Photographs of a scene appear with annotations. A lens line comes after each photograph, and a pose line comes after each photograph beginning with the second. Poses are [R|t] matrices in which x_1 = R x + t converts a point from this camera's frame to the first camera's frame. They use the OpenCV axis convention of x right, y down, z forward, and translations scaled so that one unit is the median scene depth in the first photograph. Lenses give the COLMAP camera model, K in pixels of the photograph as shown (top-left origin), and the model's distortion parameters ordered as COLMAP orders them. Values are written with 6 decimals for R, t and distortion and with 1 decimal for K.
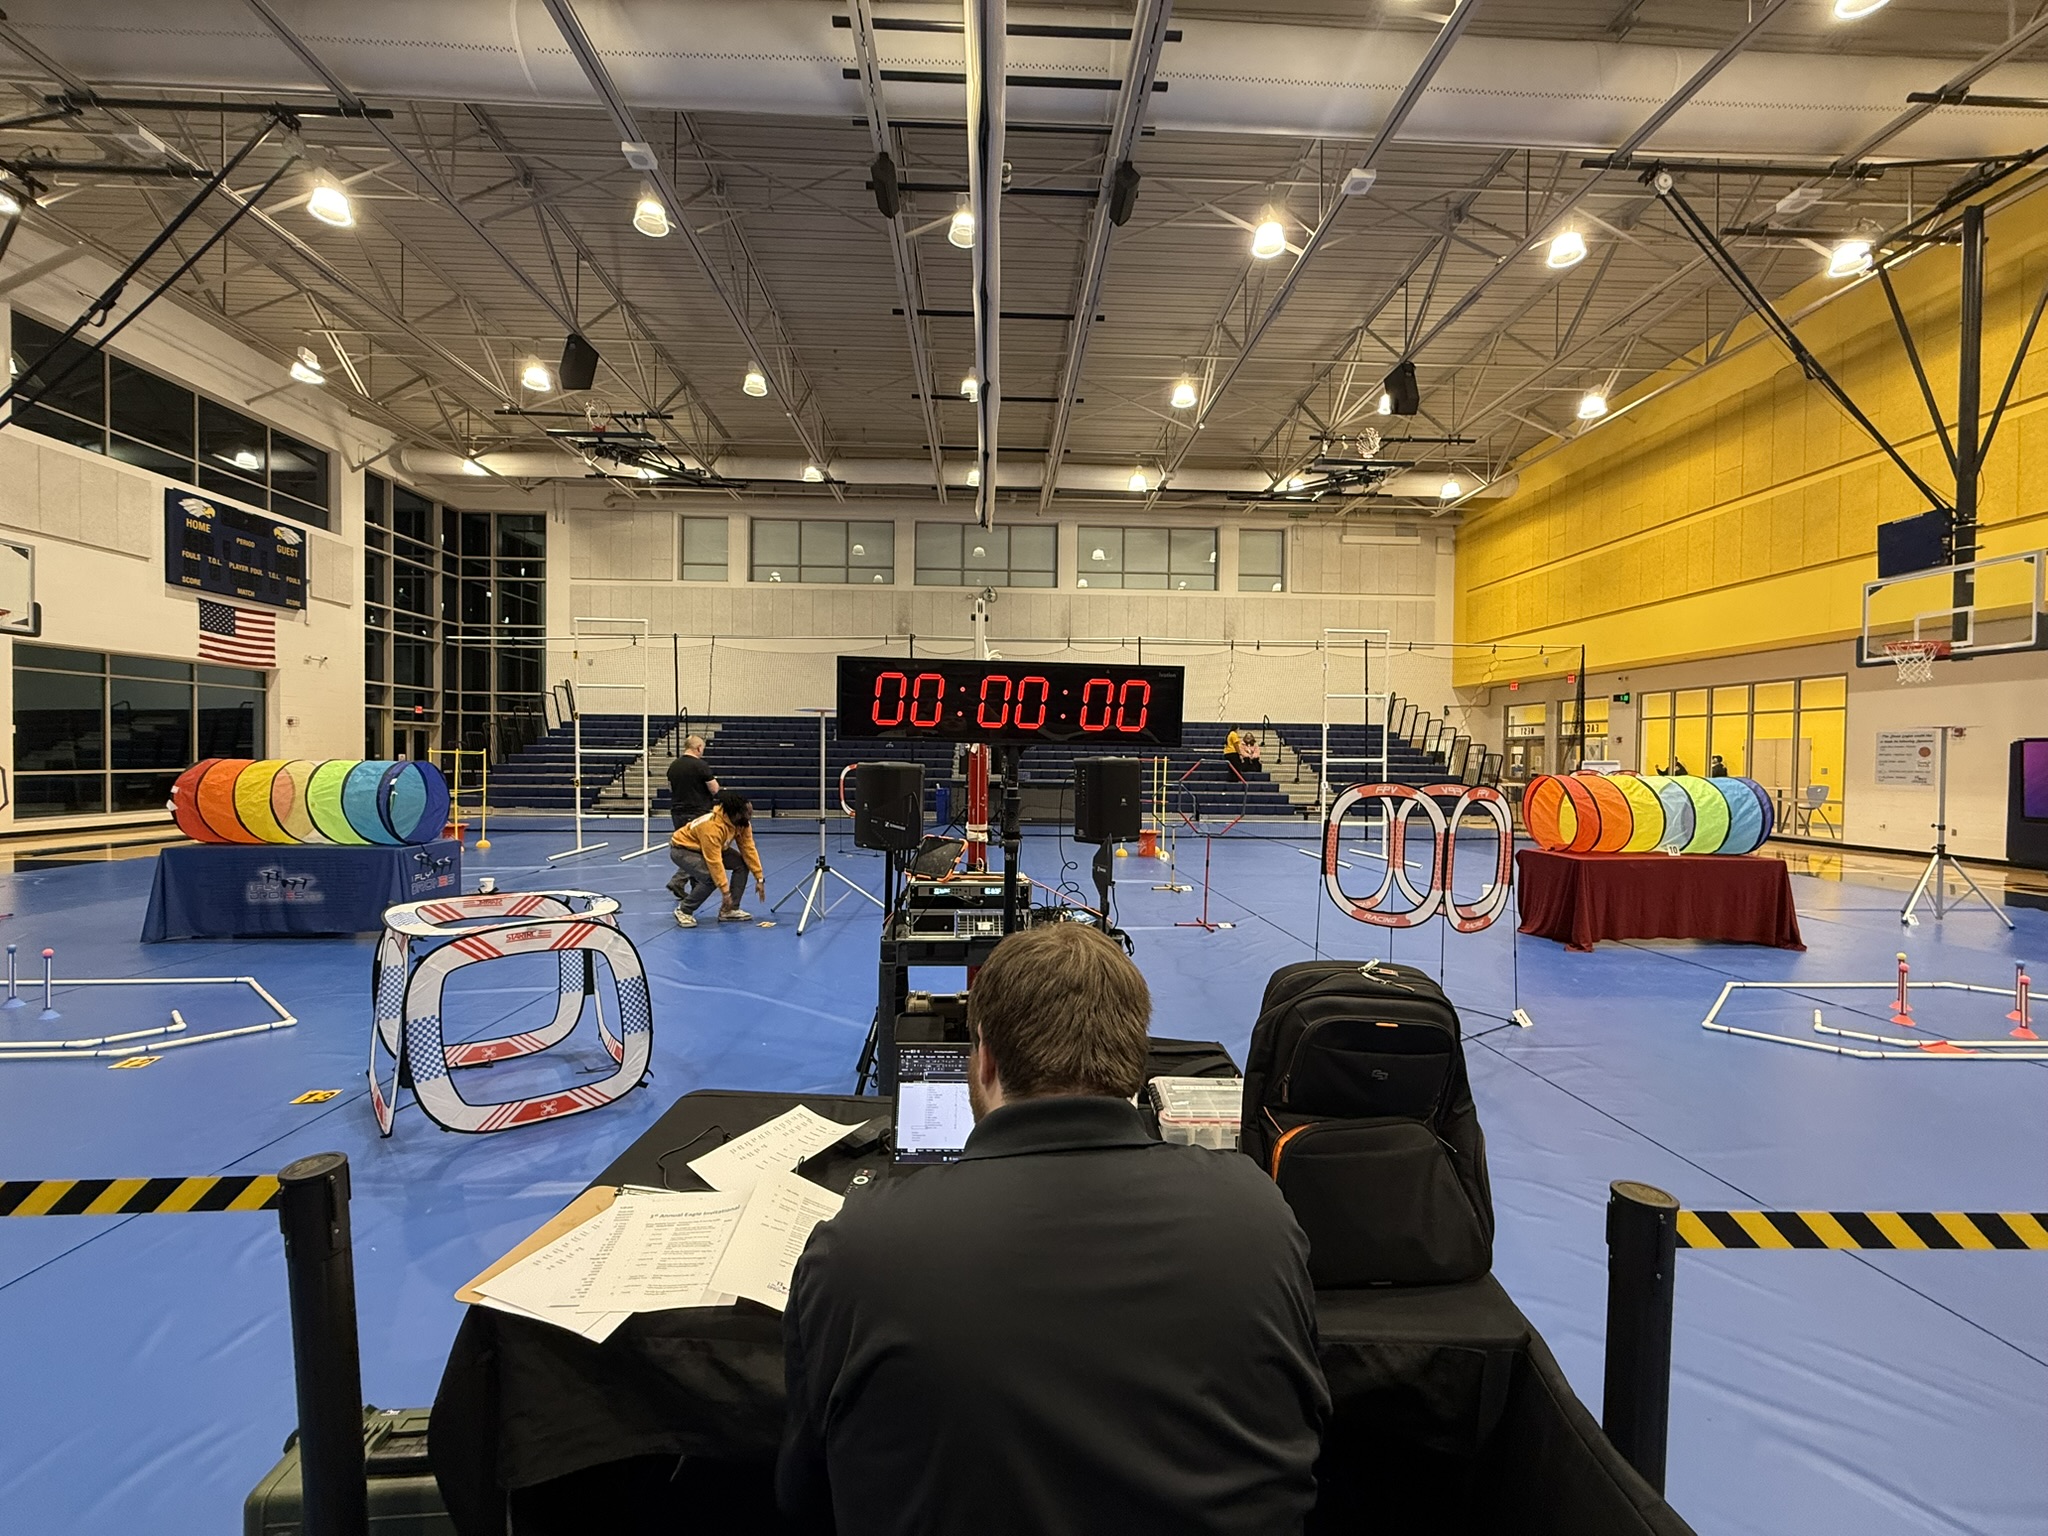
lens RADIAL K [[806.1, 0, 1024.0], [0, 806.1, 768.0], [0, 0, 1]] dist [0.001405, 0.000146]
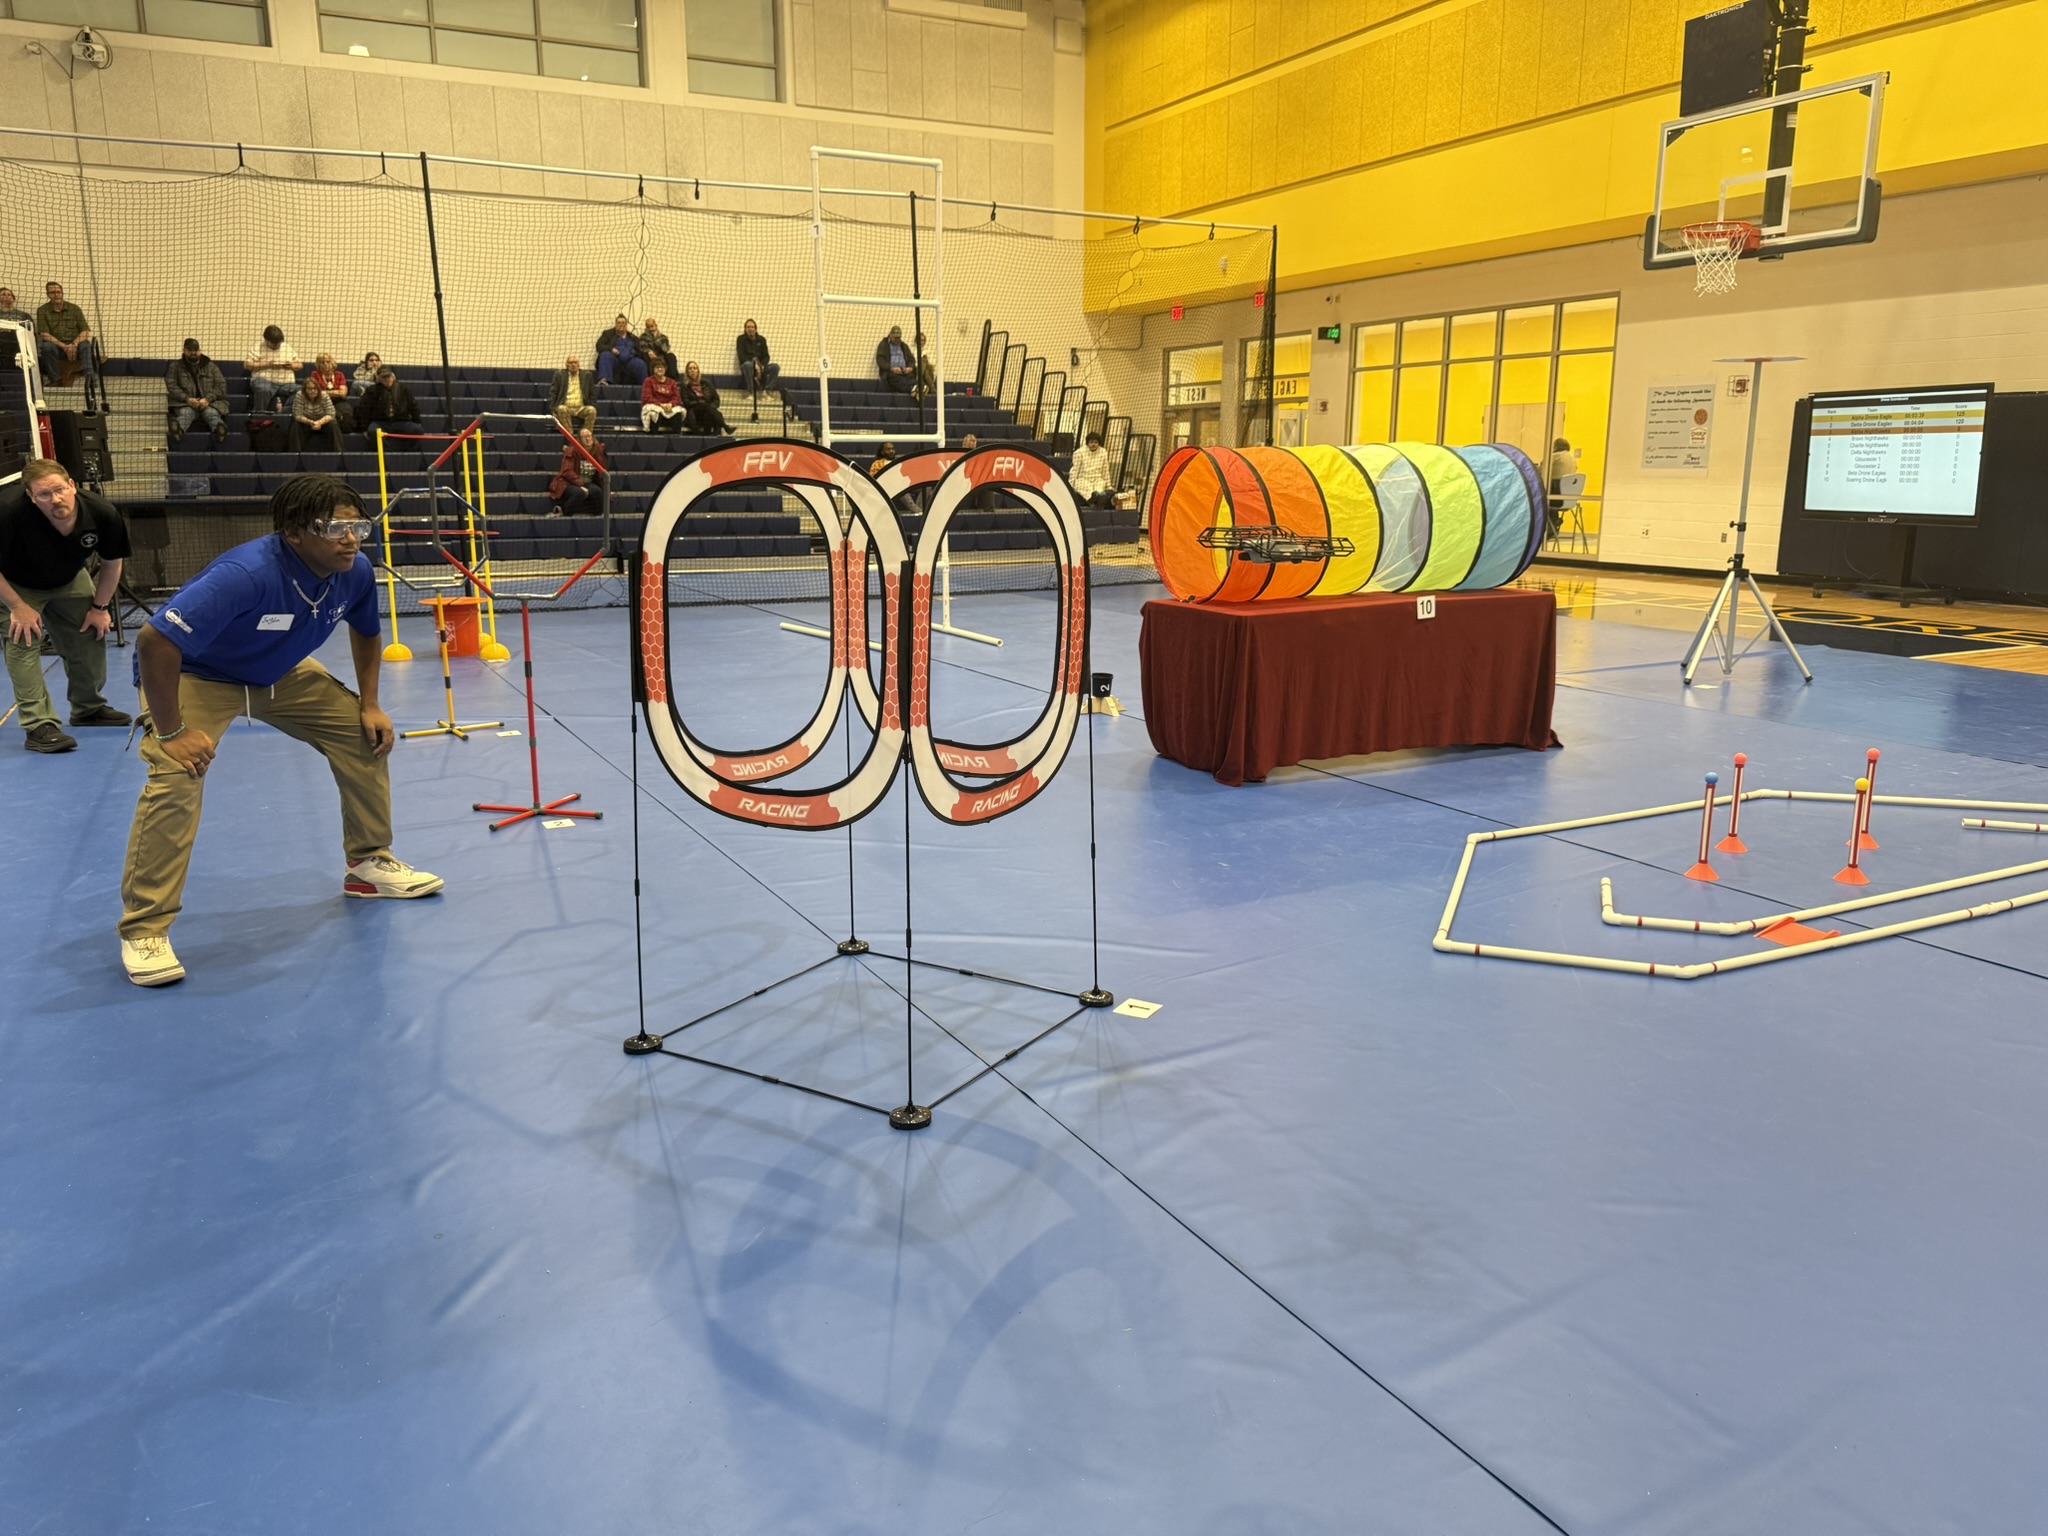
lens RADIAL K [[1467.9, 0, 1024.0], [0, 1467.9, 768.0], [0, 0, 1]] dist [0.085468, -0.102049]
pose [[0.905294, -0.100691, 0.412679, 0.086855], [0.018347, 0.979862, 0.198833, 0.010550], [-0.424389, -0.172431, 0.888910, 0.110658]]
